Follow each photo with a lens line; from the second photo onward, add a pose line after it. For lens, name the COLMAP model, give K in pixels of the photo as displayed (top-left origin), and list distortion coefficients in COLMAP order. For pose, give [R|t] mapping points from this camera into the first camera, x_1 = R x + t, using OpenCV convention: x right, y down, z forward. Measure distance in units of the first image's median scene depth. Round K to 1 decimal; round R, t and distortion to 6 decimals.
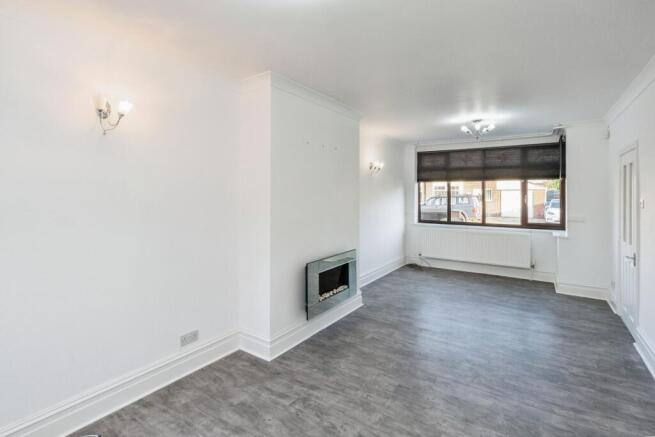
lens RADIAL K [[322.5, 0, 328.5], [0, 322.5, 192.6], [0, 0, 1]] dist [-0.000916, -0.000290]
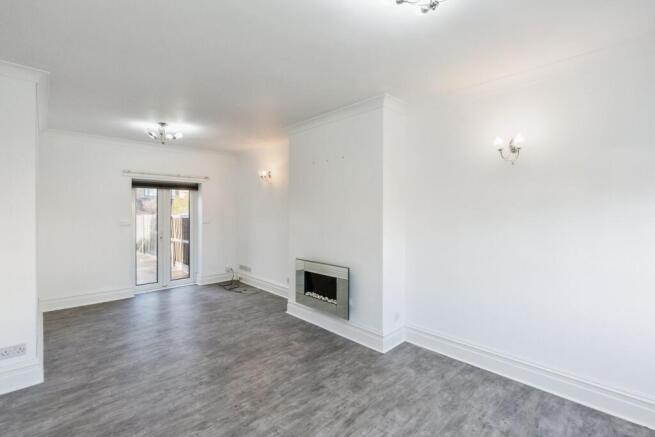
lens RADIAL K [[296.0, 0, 327.3], [0, 296.0, 207.9], [0, 0, 1]] dist [-0.001201, -0.000135]
pose [[-0.219715, -0.010614, -0.975506, 1.262603], [0.002011, 0.999934, -0.011333, 0.029449], [0.975562, -0.004451, -0.219680, 1.606554]]
